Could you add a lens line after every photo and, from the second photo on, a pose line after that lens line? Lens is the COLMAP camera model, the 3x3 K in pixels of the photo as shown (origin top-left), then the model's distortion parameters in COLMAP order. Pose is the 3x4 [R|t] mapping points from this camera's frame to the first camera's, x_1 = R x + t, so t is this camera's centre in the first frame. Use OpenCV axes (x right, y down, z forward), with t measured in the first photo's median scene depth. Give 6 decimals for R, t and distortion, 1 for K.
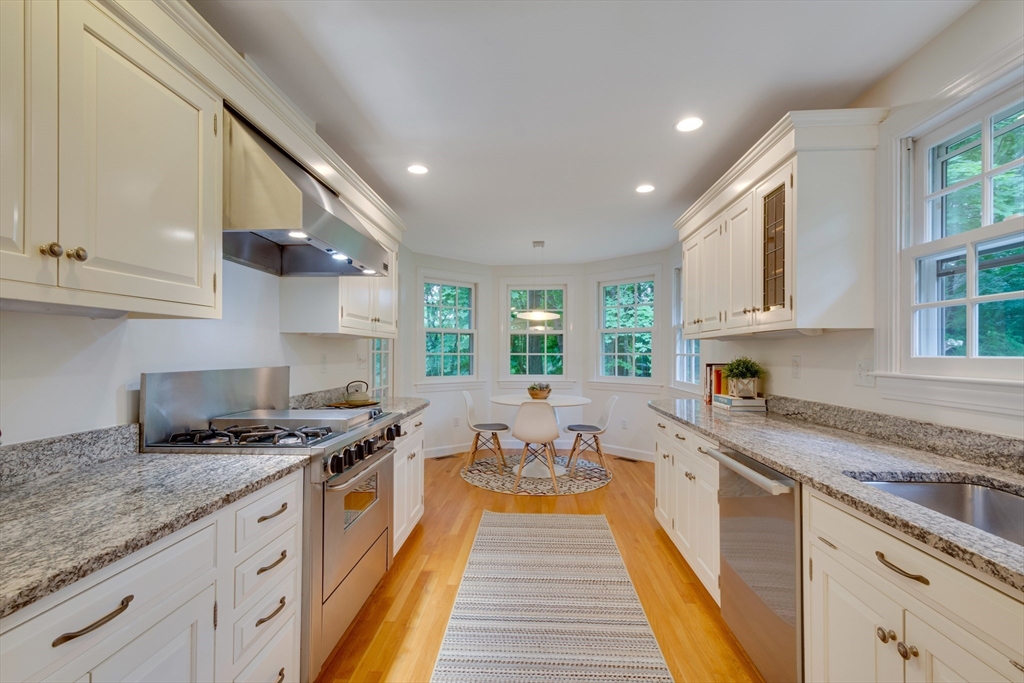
lens RADIAL K [[456.1, 0, 509.6], [0, 456.1, 354.8], [0, 0, 1]] dist [0.019607, -0.005609]
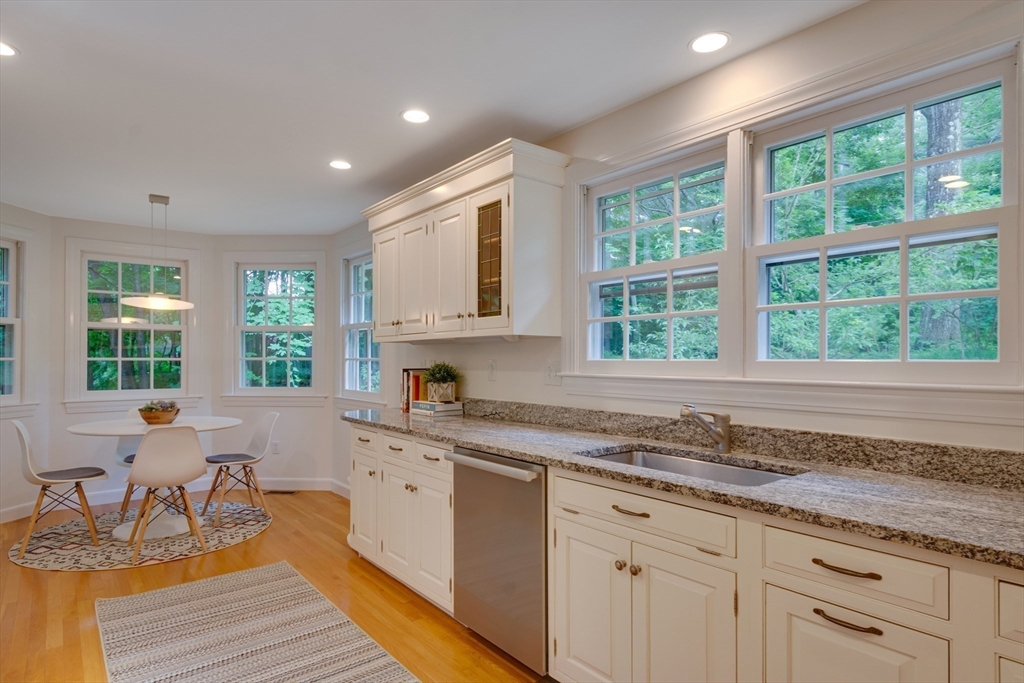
lens RADIAL K [[573.1, 0, 514.2], [0, 573.1, 360.9], [0, 0, 1]] dist [0.026064, -0.016427]
pose [[0.734201, -0.004220, 0.678919, -0.271552], [0.003400, 0.999991, 0.002539, 0.001810], [-0.678924, 0.000444, 0.734209, -0.012219]]
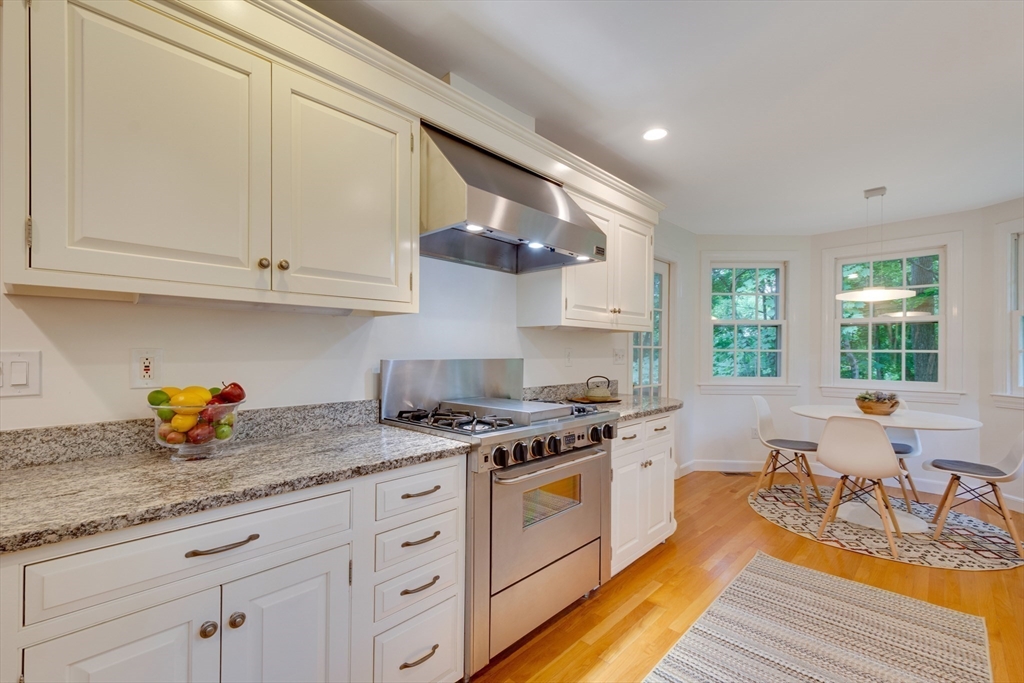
lens RADIAL K [[452.3, 0, 509.6], [0, 452.3, 352.4], [0, 0, 1]] dist [0.019519, -0.005772]
pose [[0.756806, 0.004404, -0.653625, 0.196200], [-0.007266, 0.999972, -0.001675, 0.014147], [0.653599, 0.006017, 0.756817, 0.213452]]
